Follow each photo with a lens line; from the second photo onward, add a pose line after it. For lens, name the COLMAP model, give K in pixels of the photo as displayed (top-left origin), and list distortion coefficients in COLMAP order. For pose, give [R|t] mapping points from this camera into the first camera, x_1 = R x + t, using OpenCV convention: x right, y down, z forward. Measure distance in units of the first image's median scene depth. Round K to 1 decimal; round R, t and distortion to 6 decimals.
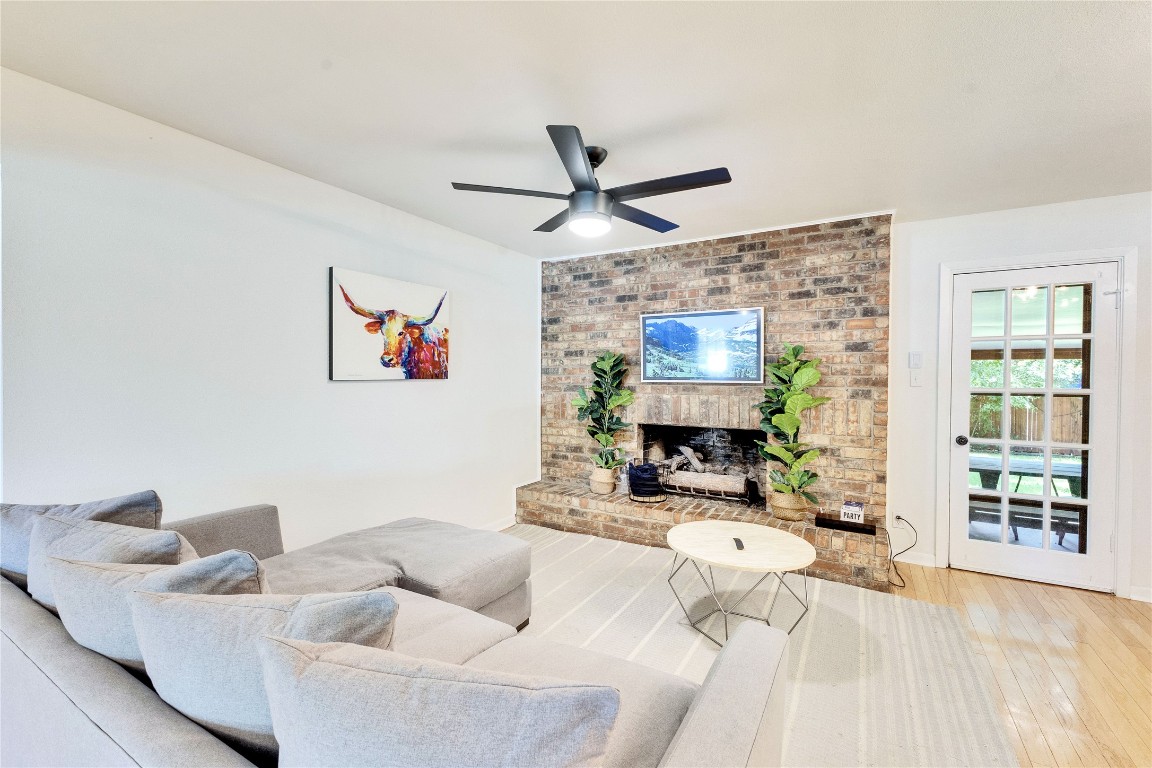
lens RADIAL K [[485.3, 0, 576.0], [0, 485.3, 384.0], [0, 0, 1]] dist [0.001140, 0.000396]
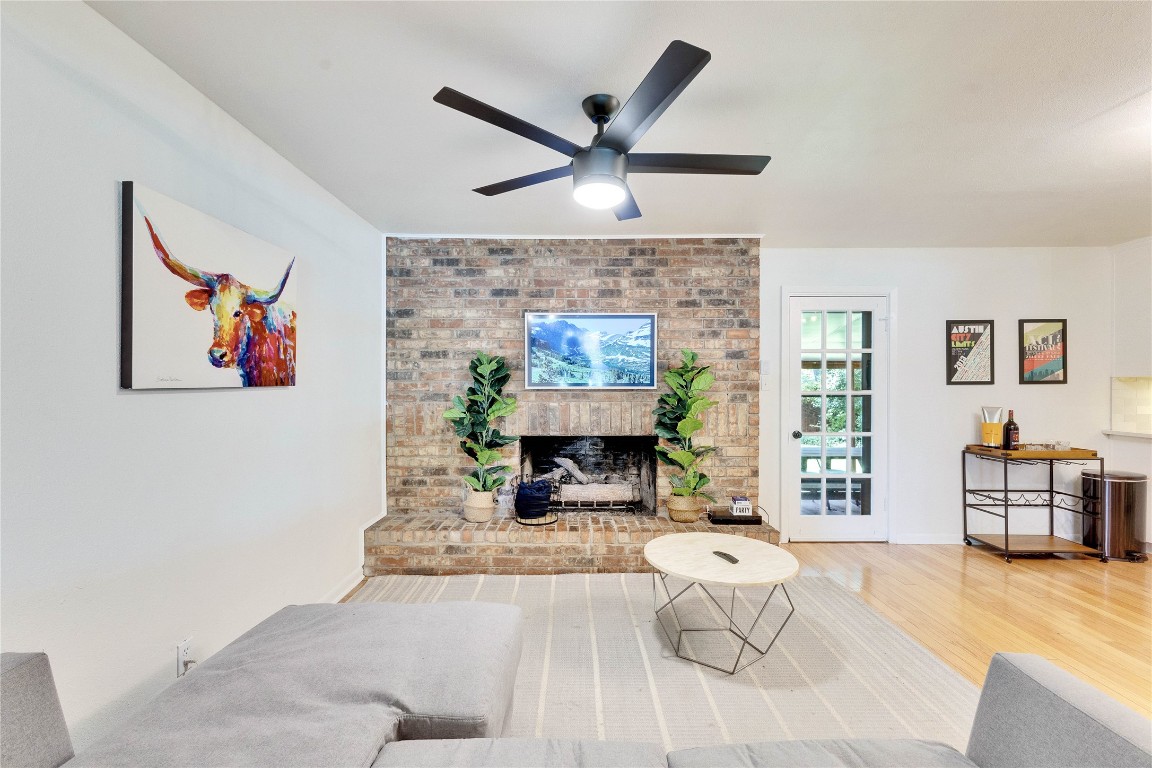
lens RADIAL K [[489.3, 0, 575.4], [0, 489.3, 387.0], [0, 0, 1]] dist [-0.000689, 0.000034]
pose [[0.862965, -0.006464, 0.505222, -0.265893], [0.010762, 0.999926, -0.005590, -0.001245], [-0.505148, 0.010261, 0.862972, 0.208157]]
